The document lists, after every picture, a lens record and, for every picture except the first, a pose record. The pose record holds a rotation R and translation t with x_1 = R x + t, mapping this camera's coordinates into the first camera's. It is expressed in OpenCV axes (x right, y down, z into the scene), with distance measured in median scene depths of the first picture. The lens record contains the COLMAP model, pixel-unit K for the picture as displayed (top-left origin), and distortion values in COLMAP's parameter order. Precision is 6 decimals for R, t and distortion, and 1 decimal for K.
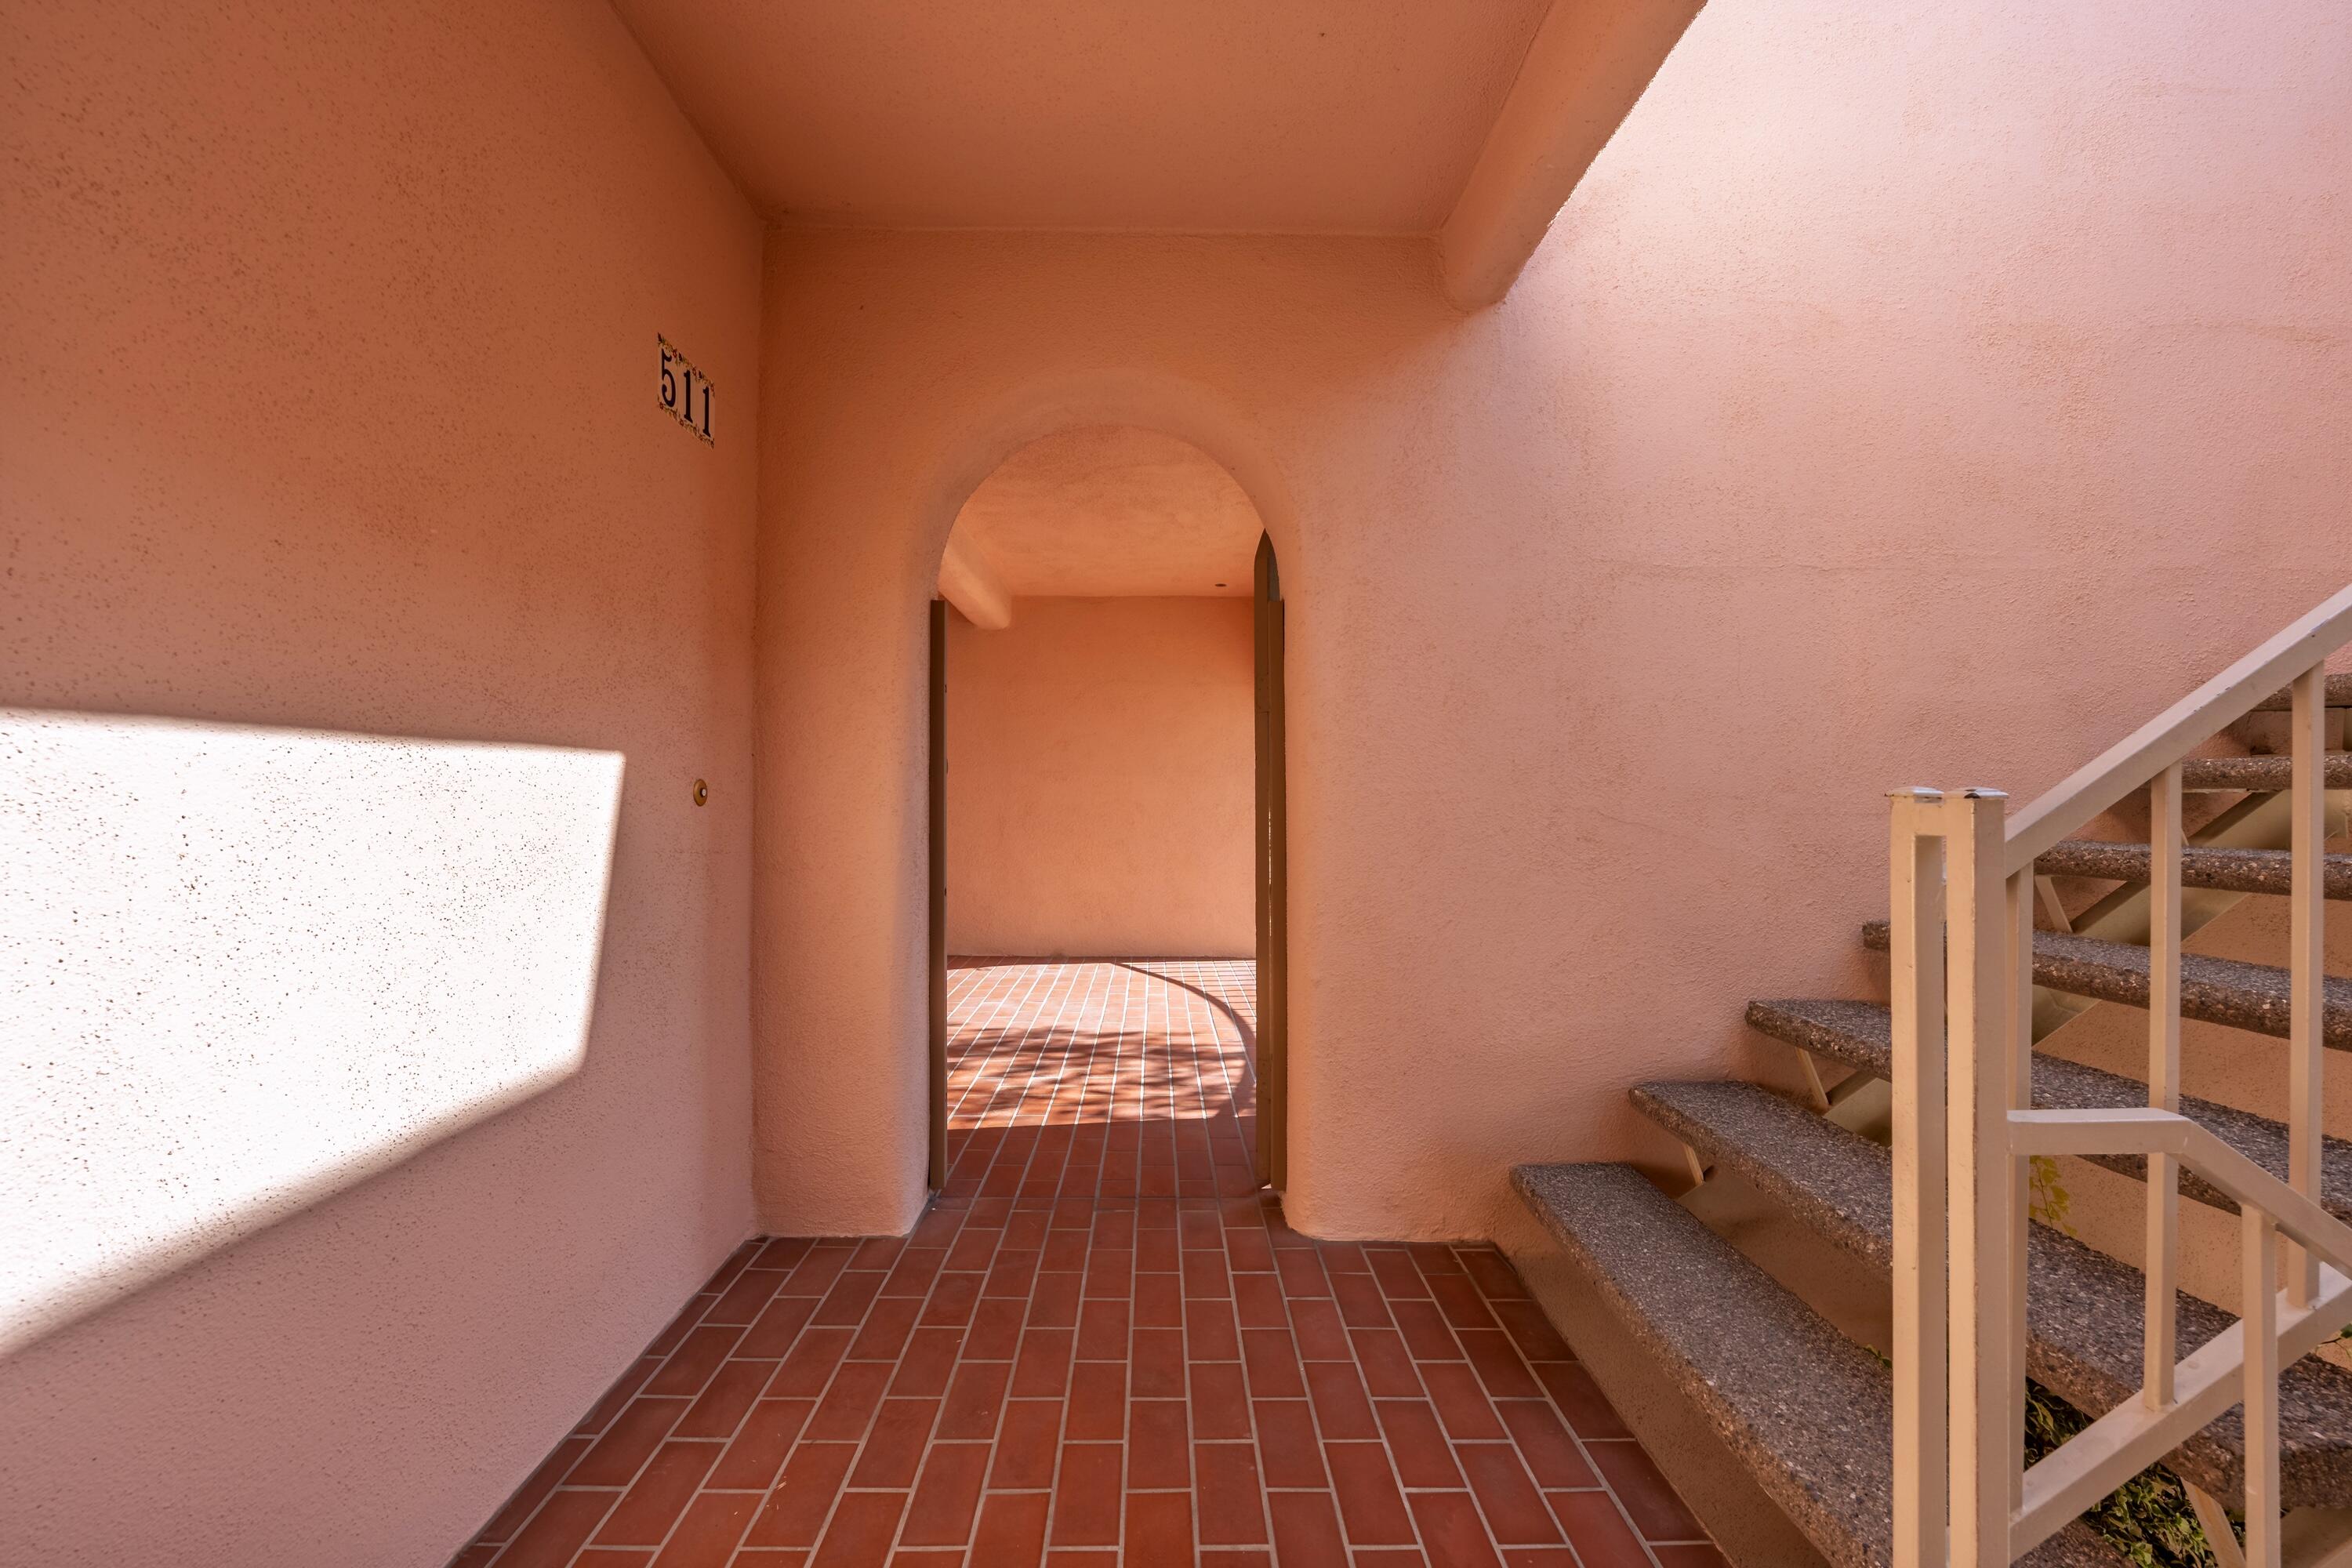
lens RADIAL K [[919.7, 0, 1169.3], [0, 919.7, 784.6], [0, 0, 1]] dist [0.001754, 0.000094]
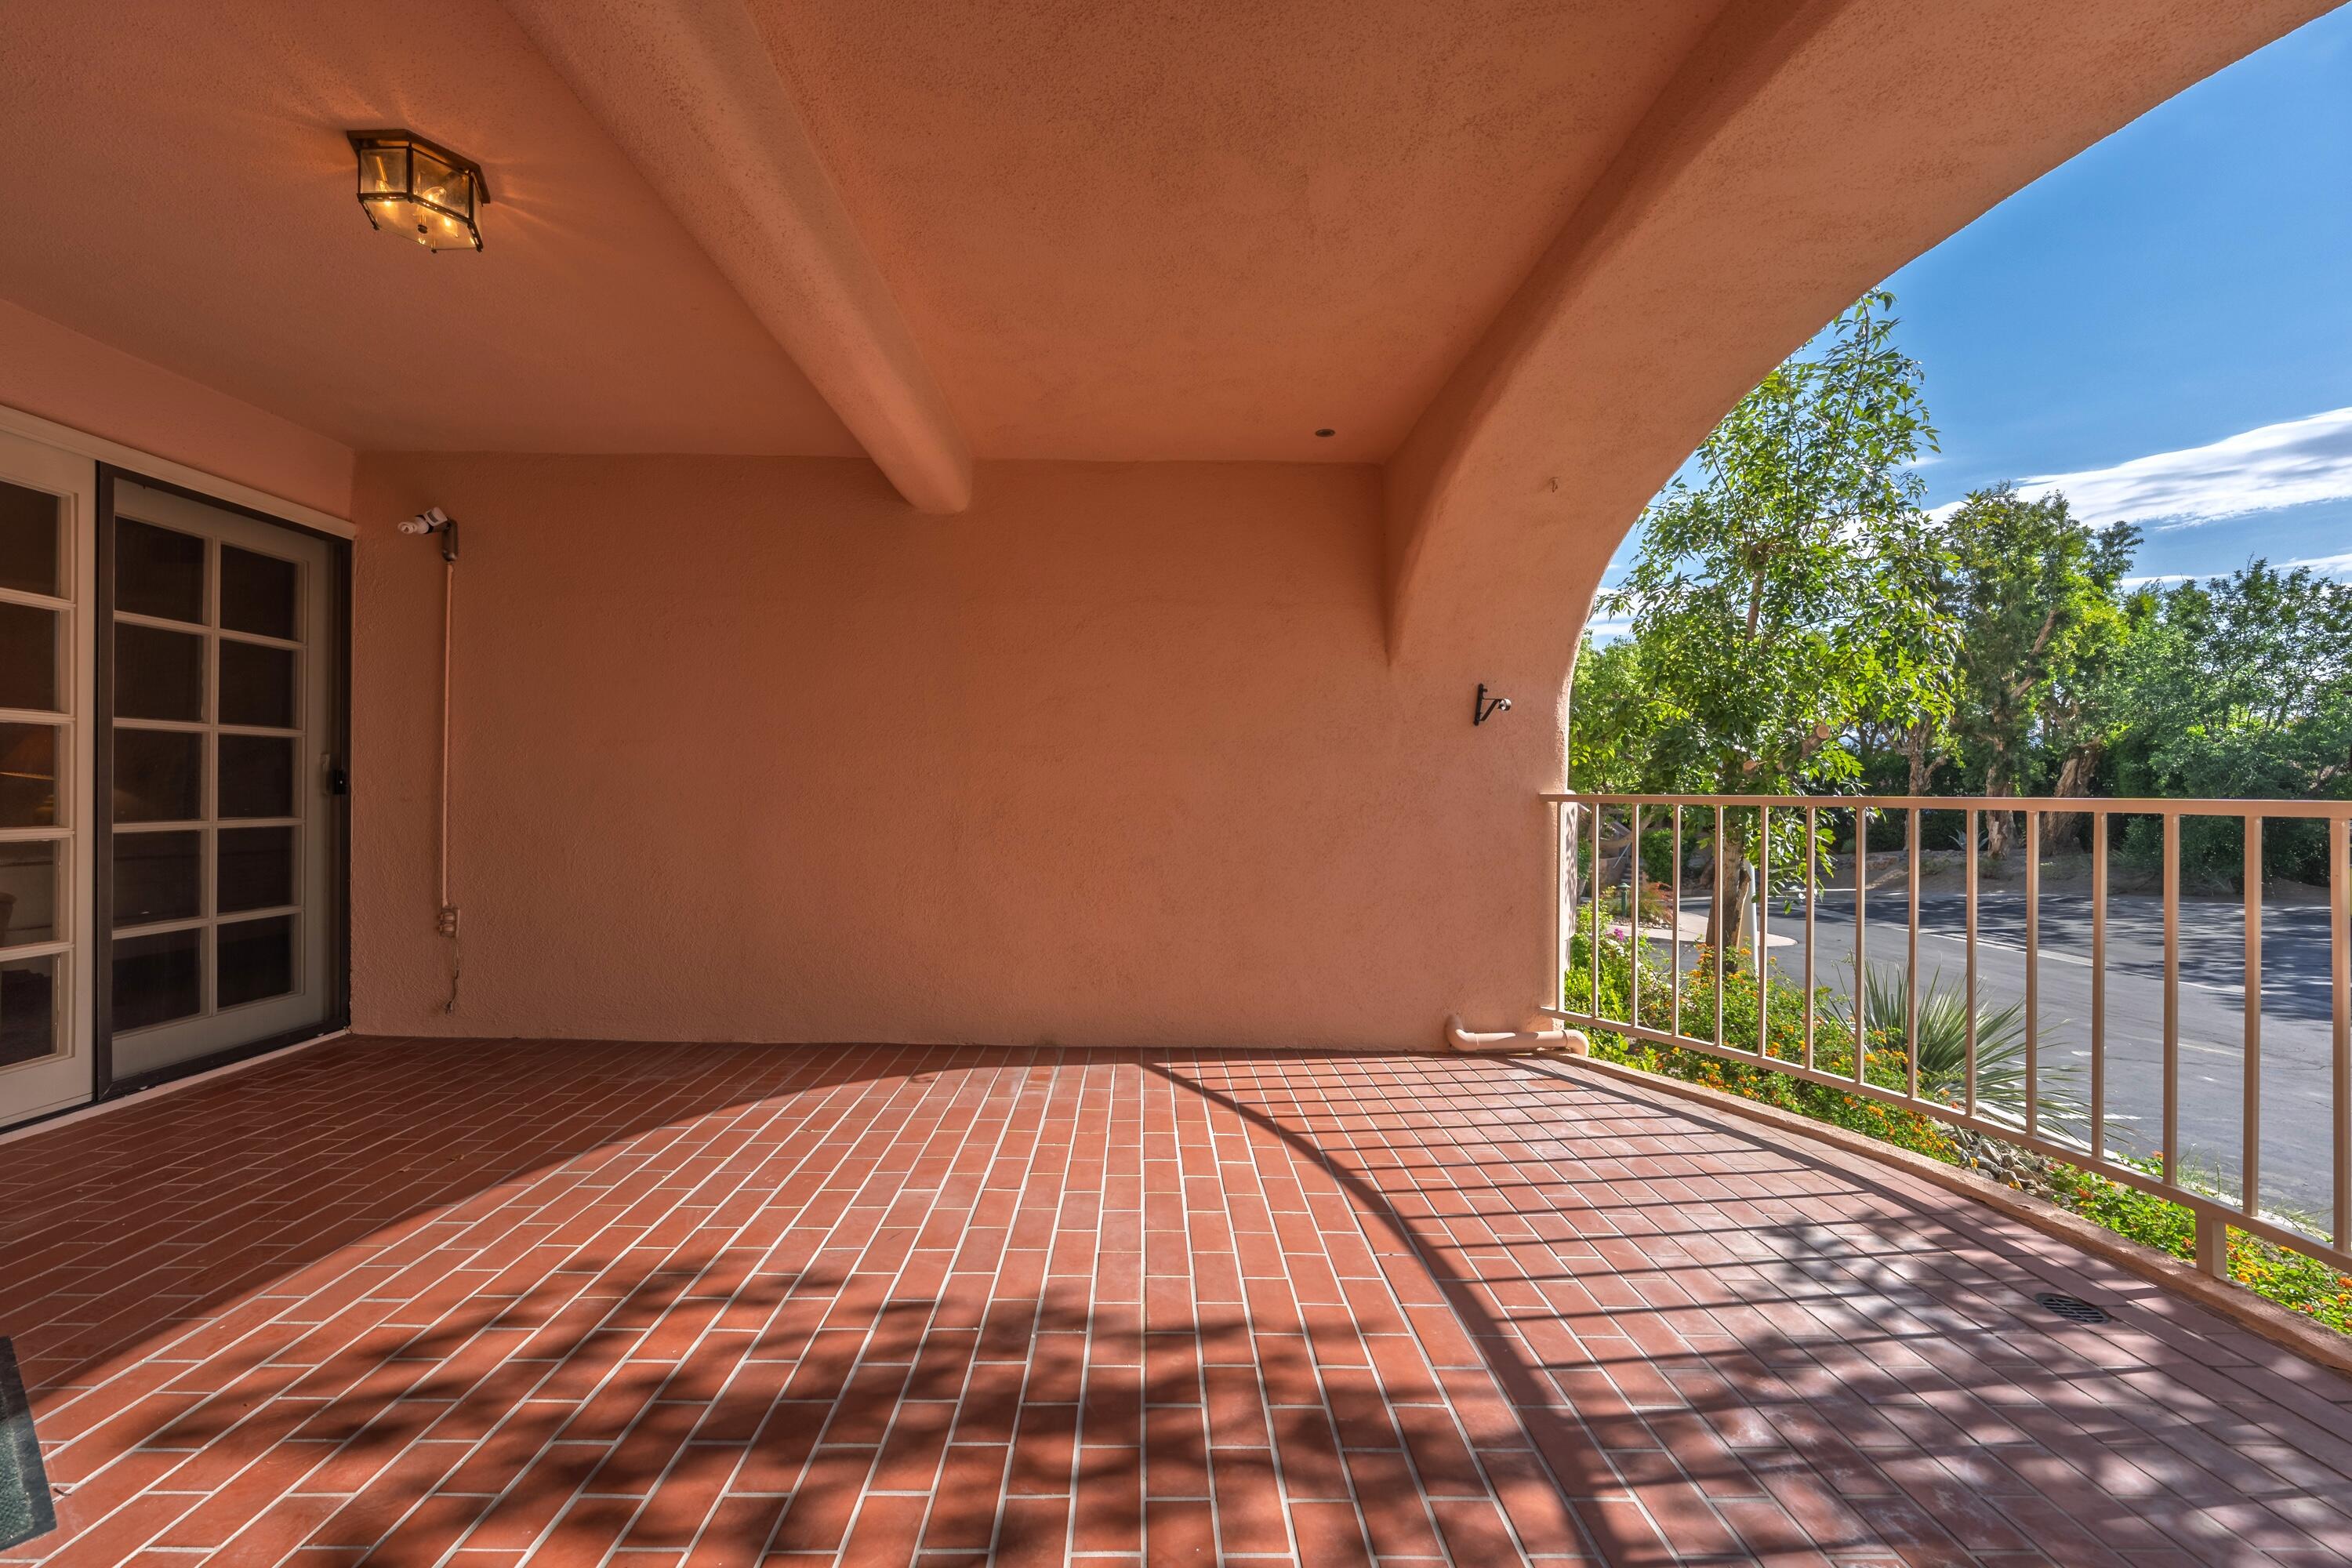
lens RADIAL K [[919.7, 0, 1163.7], [0, 919.7, 787.9], [0, 0, 1]] dist [0.001754, 0.000094]
pose [[0.999926, 0.005044, 0.011088, -0.080225], [-0.005155, 0.999937, 0.010007, 0.010129], [-0.011037, -0.010063, 0.999888, 0.607286]]
